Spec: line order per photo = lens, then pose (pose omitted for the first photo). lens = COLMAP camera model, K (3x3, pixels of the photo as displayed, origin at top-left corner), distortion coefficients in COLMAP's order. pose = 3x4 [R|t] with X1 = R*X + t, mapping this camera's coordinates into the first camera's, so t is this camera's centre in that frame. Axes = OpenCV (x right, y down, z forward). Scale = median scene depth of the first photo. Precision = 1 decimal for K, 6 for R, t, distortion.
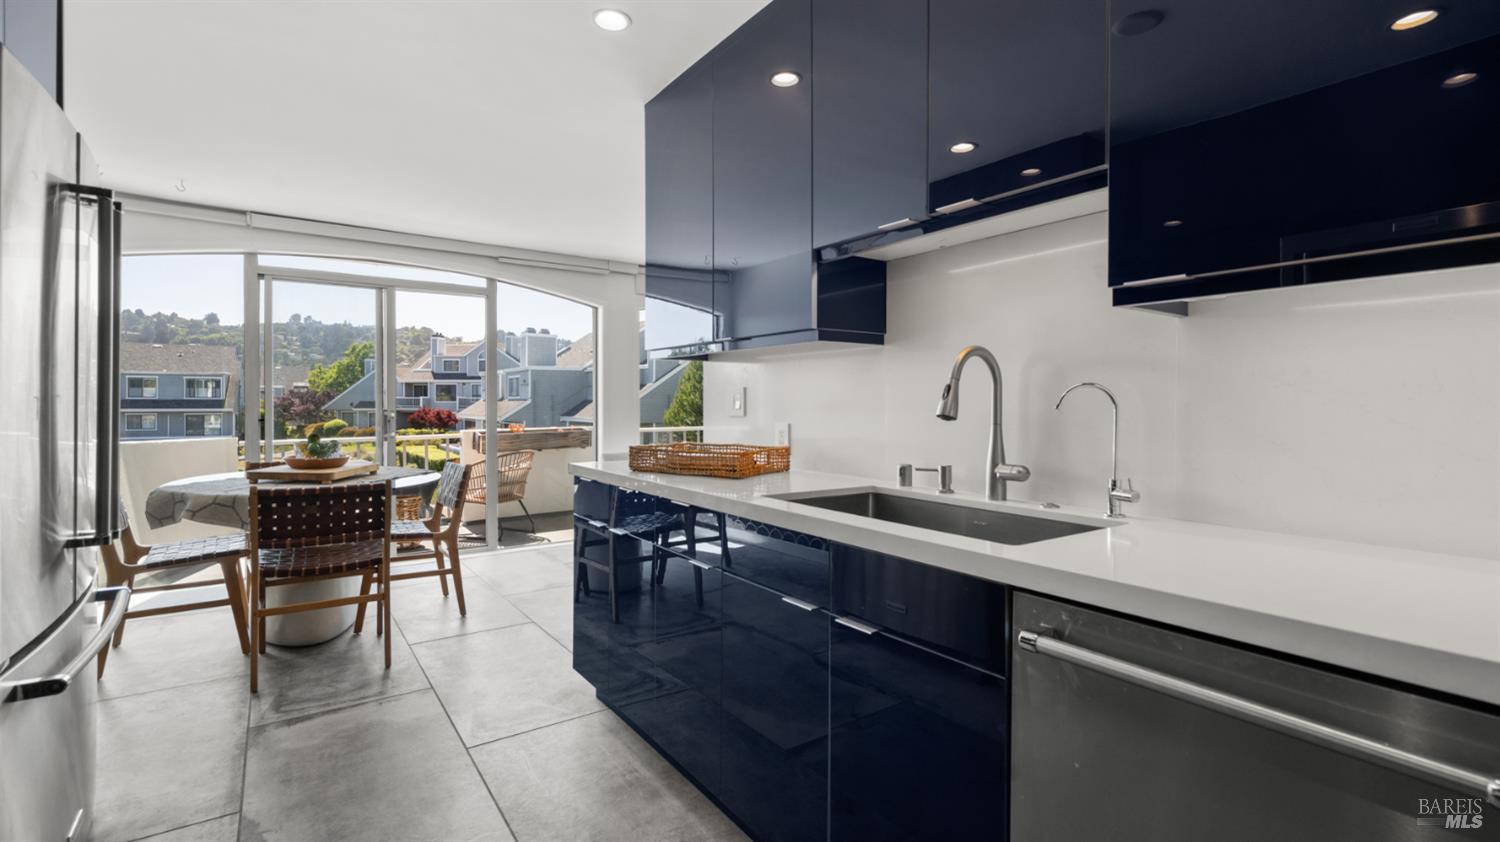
lens RADIAL K [[672.7, 0, 749.3], [0, 672.7, 416.3], [0, 0, 1]] dist [-0.001274, -0.000220]
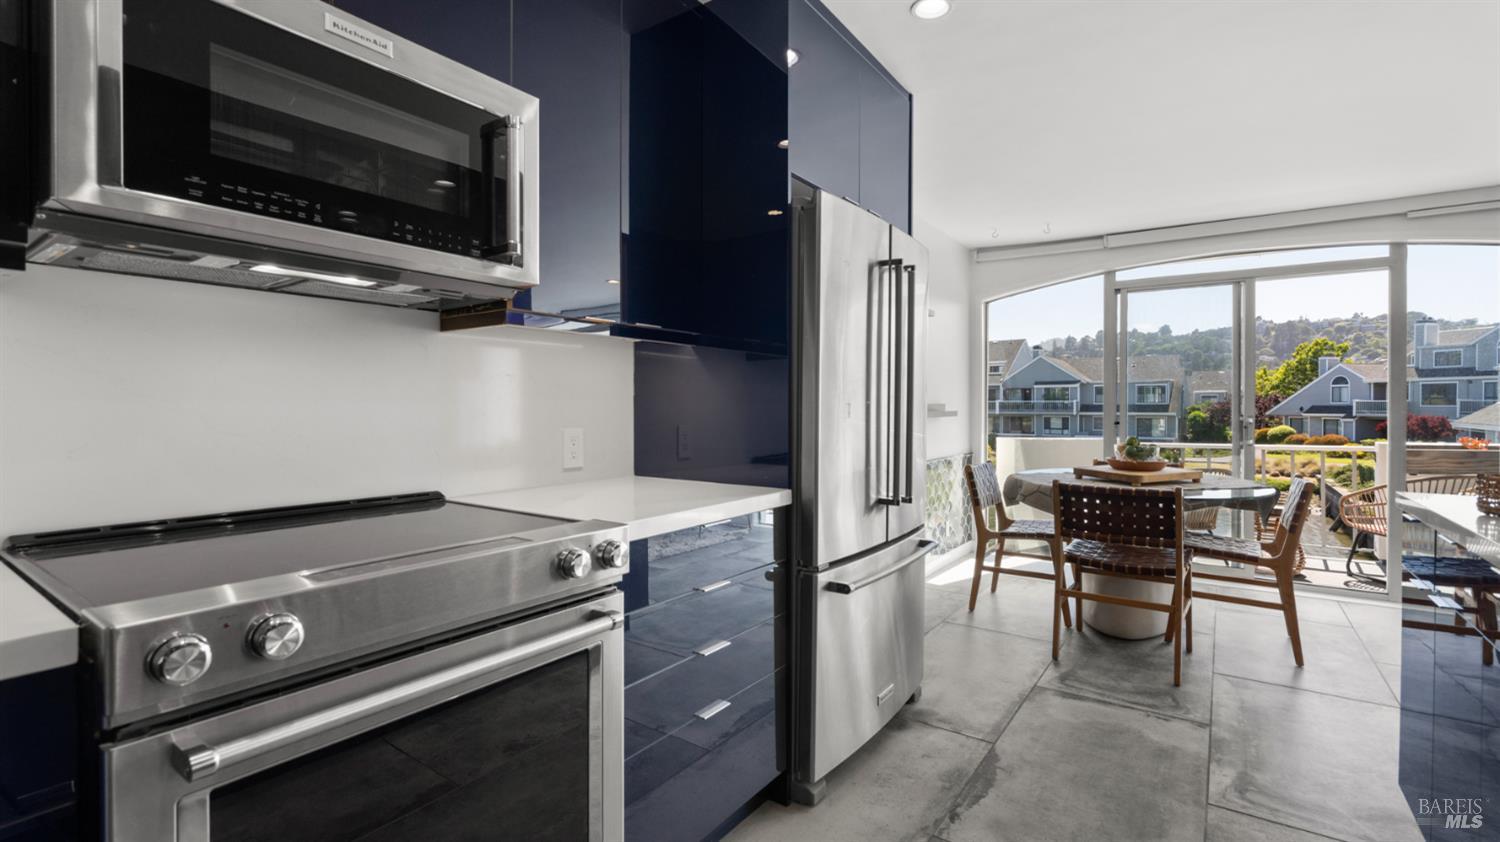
lens RADIAL K [[672.7, 0, 749.3], [0, 672.7, 416.3], [0, 0, 1]] dist [-0.001274, -0.000220]
pose [[0.336751, 0.011782, -0.941520, 0.129655], [-0.018225, 0.999816, 0.005993, -0.001262], [0.941417, 0.015141, 0.336903, 0.093183]]
